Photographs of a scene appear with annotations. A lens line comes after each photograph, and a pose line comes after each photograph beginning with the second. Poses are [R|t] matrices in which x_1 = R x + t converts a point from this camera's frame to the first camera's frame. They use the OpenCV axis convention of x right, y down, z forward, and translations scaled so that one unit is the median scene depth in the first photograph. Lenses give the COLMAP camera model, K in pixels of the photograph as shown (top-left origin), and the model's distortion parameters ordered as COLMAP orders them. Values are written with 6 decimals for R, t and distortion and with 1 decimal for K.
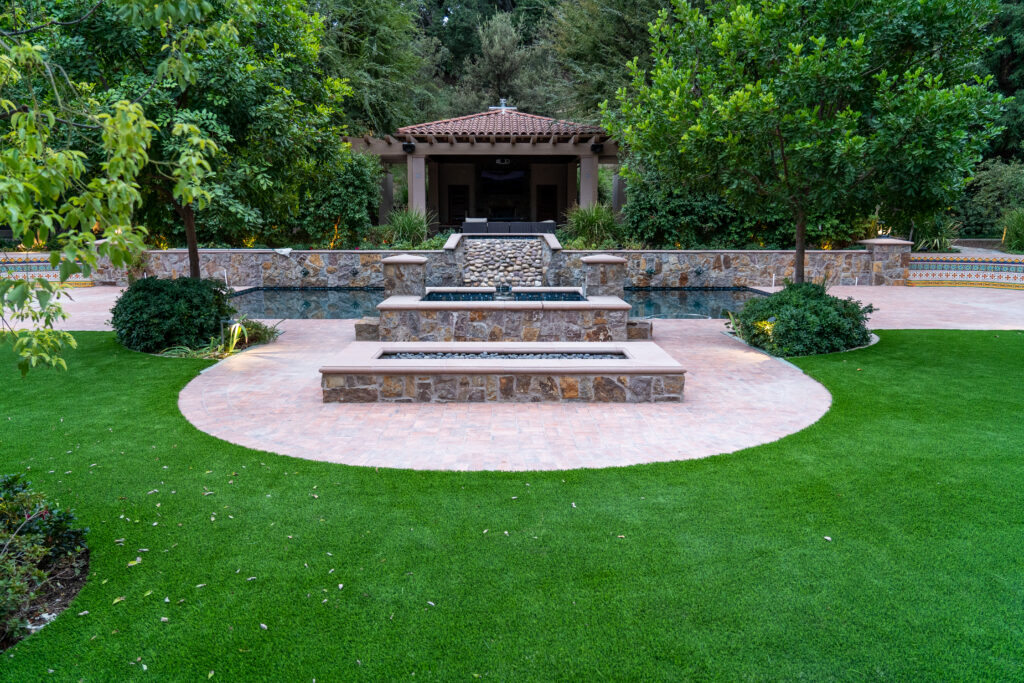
lens RADIAL K [[718.3, 0, 512.4], [0, 718.3, 341.7], [0, 0, 1]] dist [-0.004203, -0.000700]
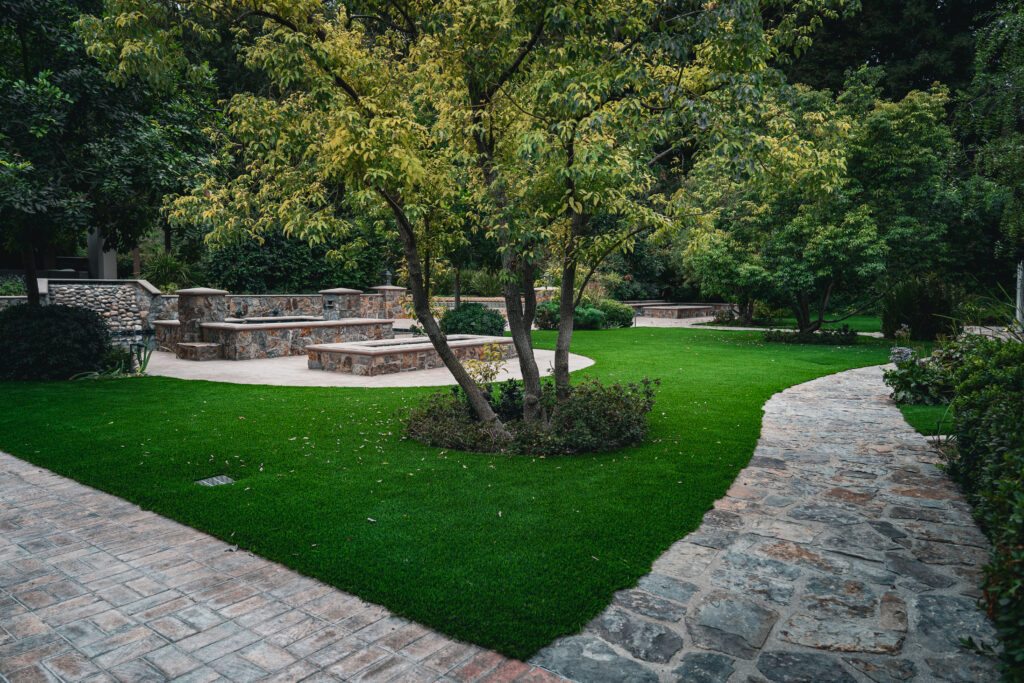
lens RADIAL K [[718.3, 0, 511.2], [0, 718.3, 341.4], [0, 0, 1]] dist [-0.004203, -0.000700]
pose [[0.608134, -0.054879, 0.791935, -0.457421], [0.125029, 0.991778, -0.027283, 0.033468], [-0.783927, 0.115607, 0.609995, -0.039492]]
